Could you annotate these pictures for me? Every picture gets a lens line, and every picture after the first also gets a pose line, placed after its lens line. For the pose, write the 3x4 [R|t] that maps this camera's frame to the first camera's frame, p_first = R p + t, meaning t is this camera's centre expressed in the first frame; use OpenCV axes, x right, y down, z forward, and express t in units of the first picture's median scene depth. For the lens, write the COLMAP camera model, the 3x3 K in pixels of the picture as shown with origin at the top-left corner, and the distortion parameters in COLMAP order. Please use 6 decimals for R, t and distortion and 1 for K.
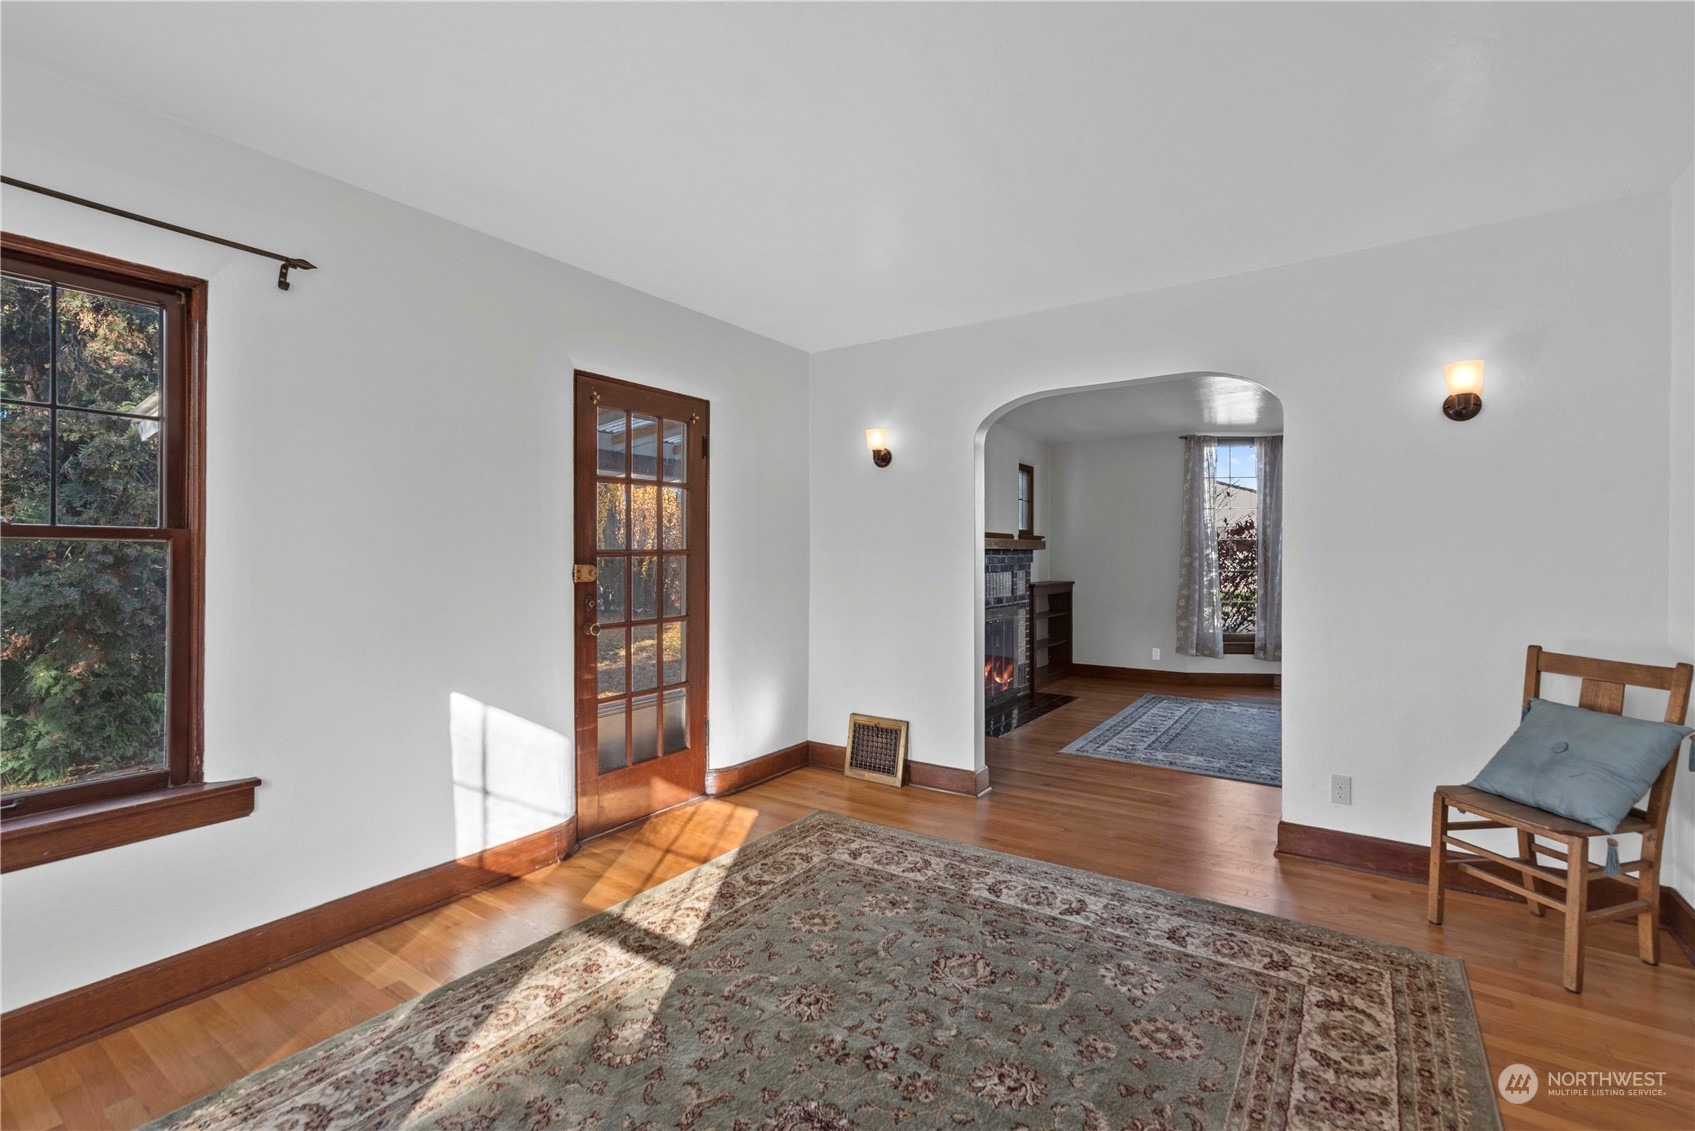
lens RADIAL K [[752.6, 0, 850.8], [0, 752.6, 552.8], [0, 0, 1]] dist [0.002014, -0.000171]
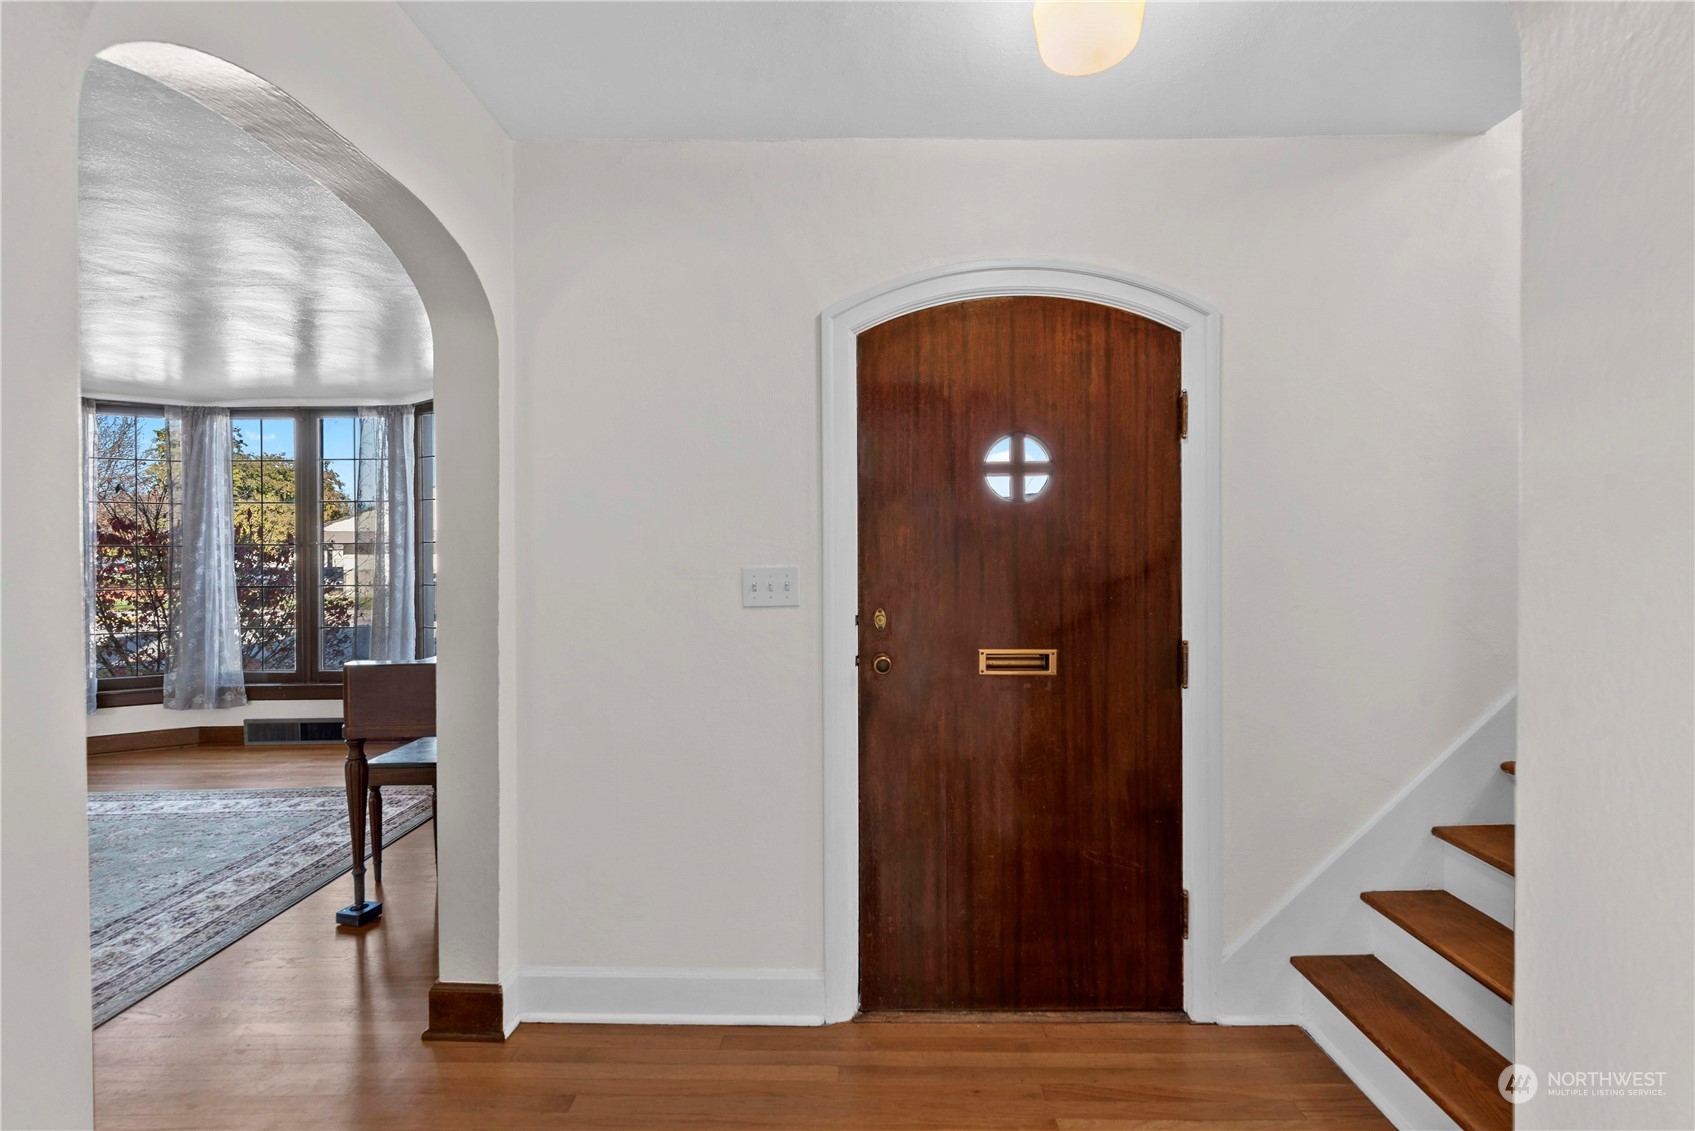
lens RADIAL K [[752.6, 0, 851.9], [0, 752.6, 555.6], [0, 0, 1]] dist [0.002014, -0.000171]
pose [[0.834996, -0.005549, 0.550228, 1.739126], [0.003603, 0.999983, 0.004616, -0.023050], [-0.550244, -0.001872, 0.835002, 0.063260]]
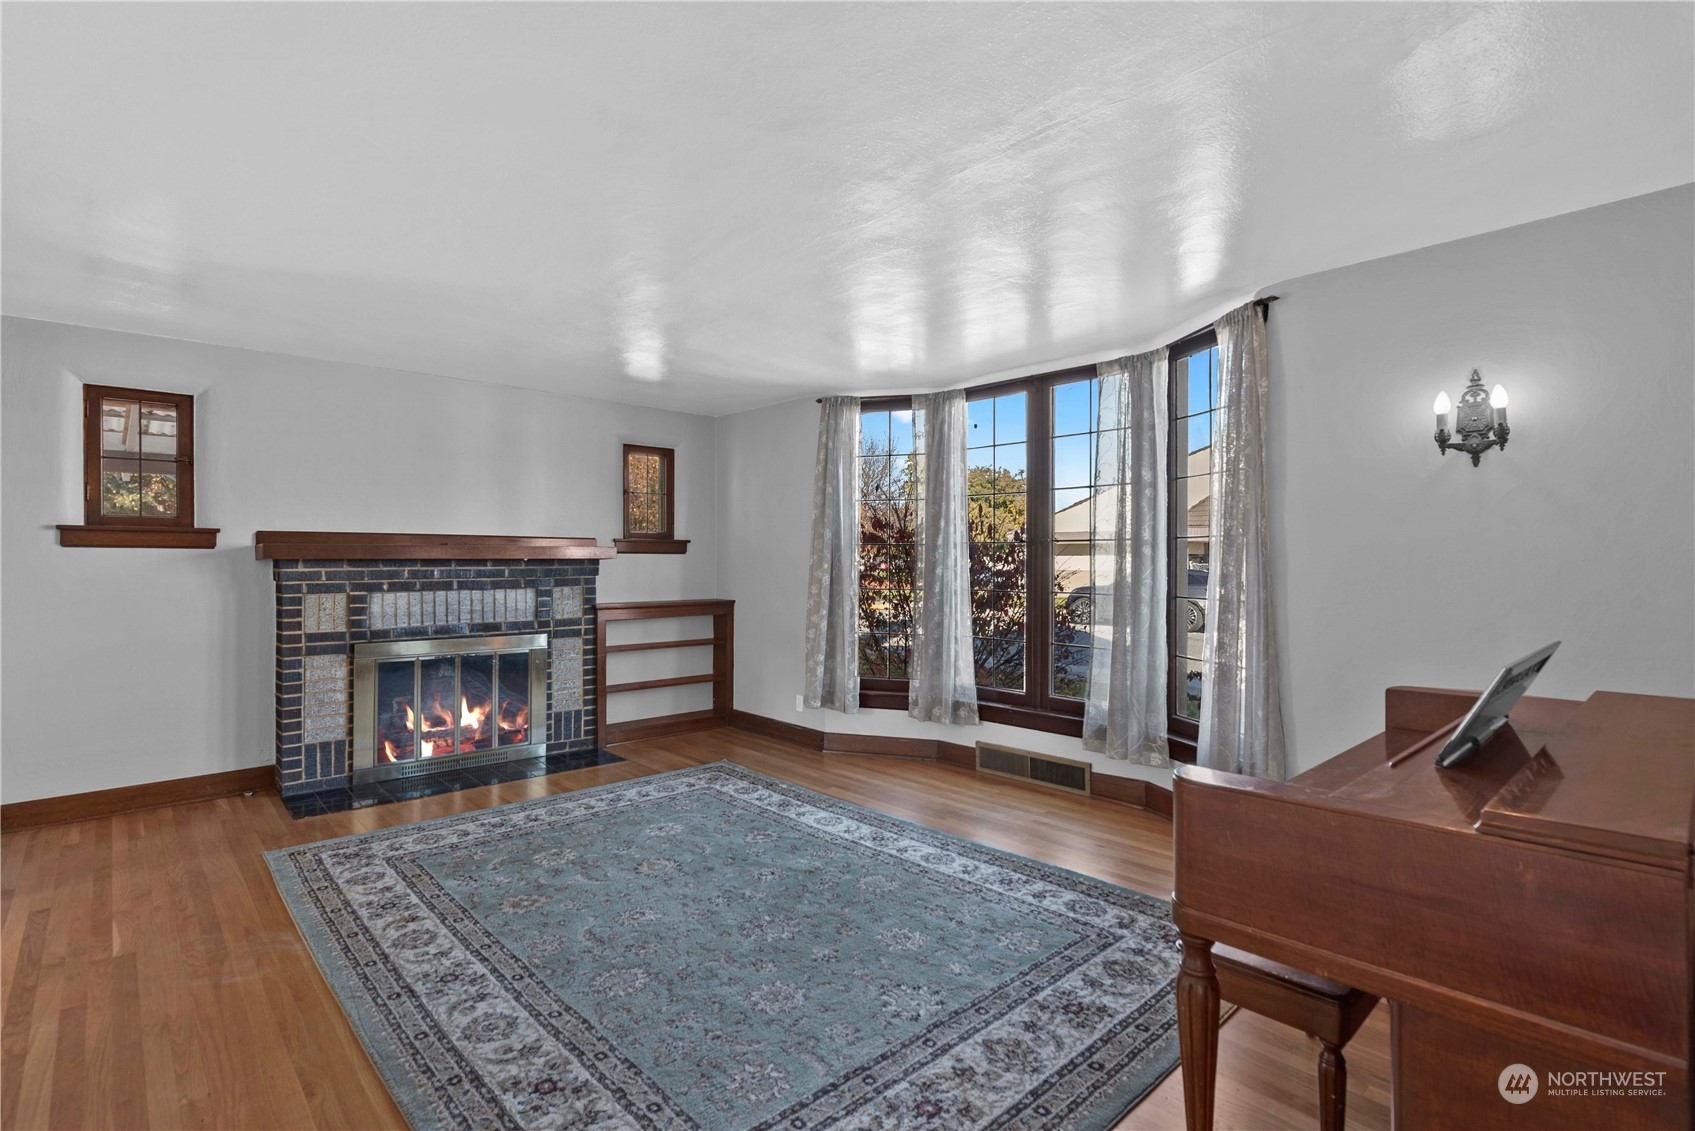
lens RADIAL K [[809.0, 0, 844.6], [0, 809.0, 557.4], [0, 0, 1]] dist [-0.000695, 0.000134]
pose [[0.971497, 0.001416, -0.237048, 1.645639], [-0.000586, 0.999993, 0.003571, -0.020560], [0.237051, -0.003330, 0.971491, 0.669162]]
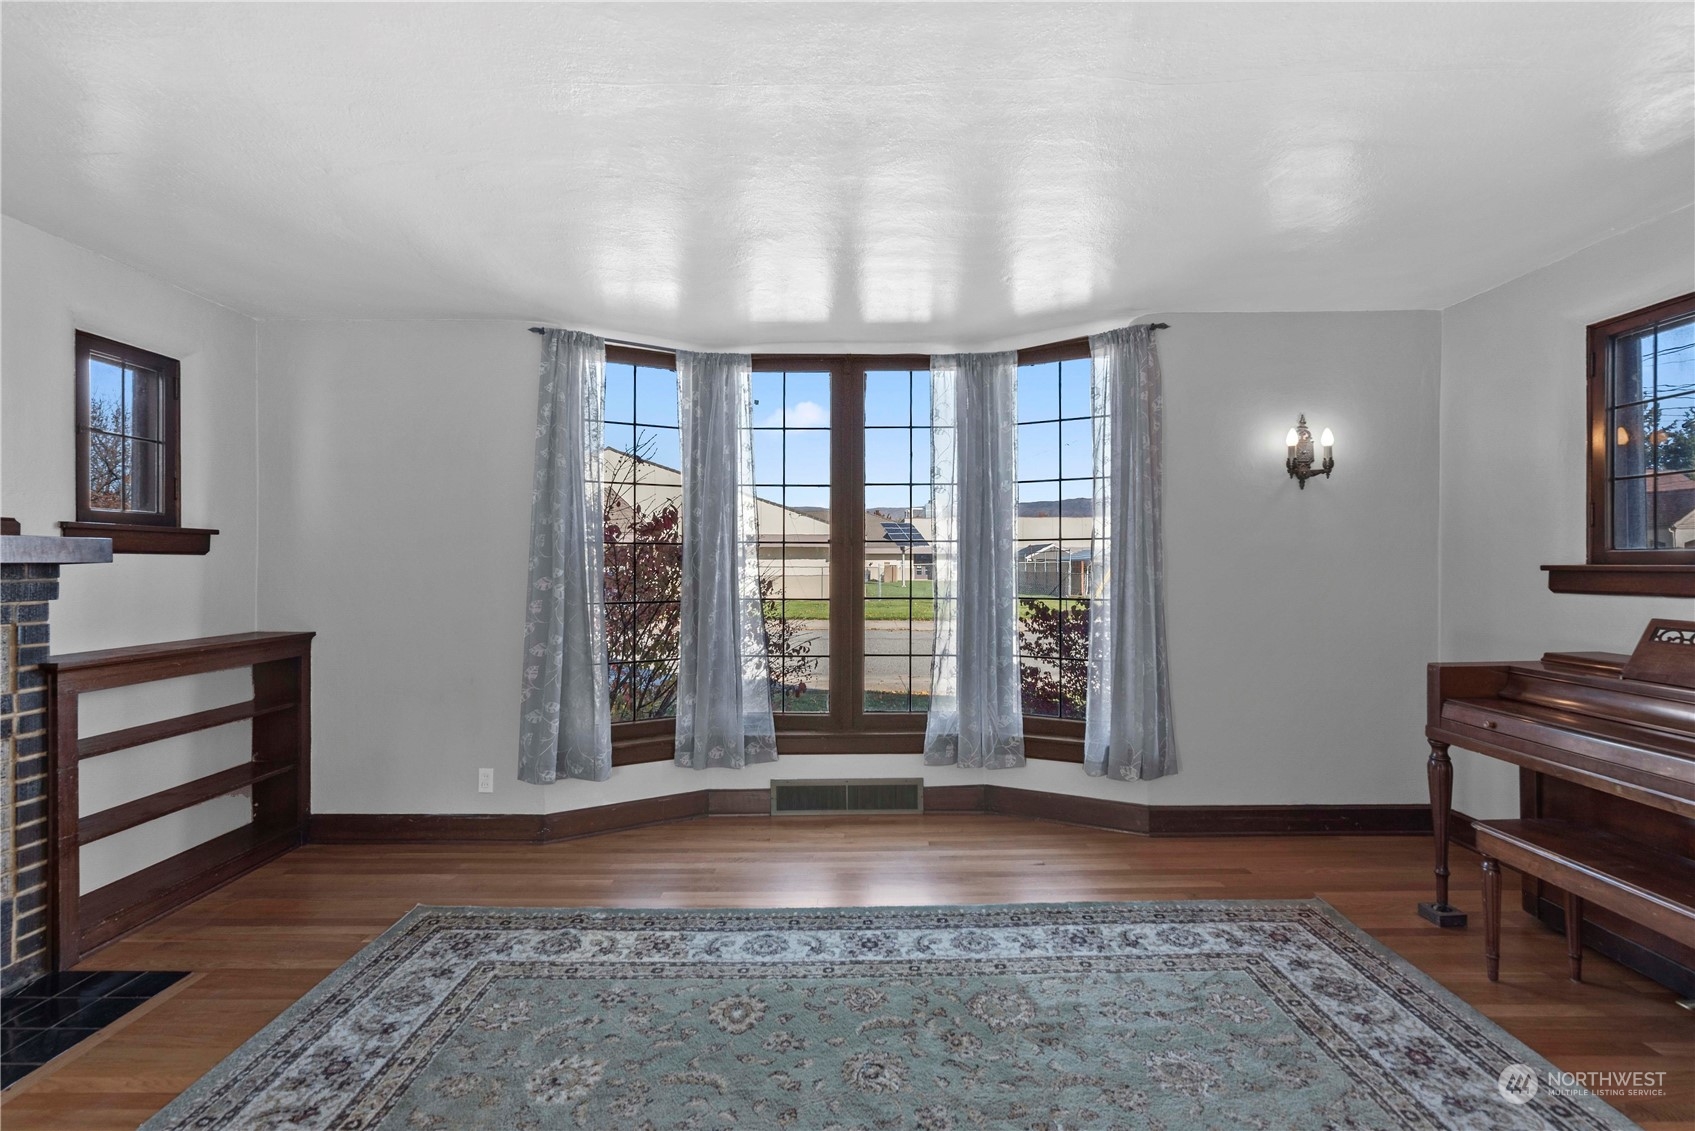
lens RADIAL K [[752.6, 0, 845.6], [0, 752.6, 560.8], [0, 0, 1]] dist [0.002014, -0.000171]
pose [[0.831966, 0.000429, 0.554826, 0.859951], [-0.001029, 0.999999, 0.000770, -0.014189], [-0.554825, -0.001212, 0.831966, 1.237759]]
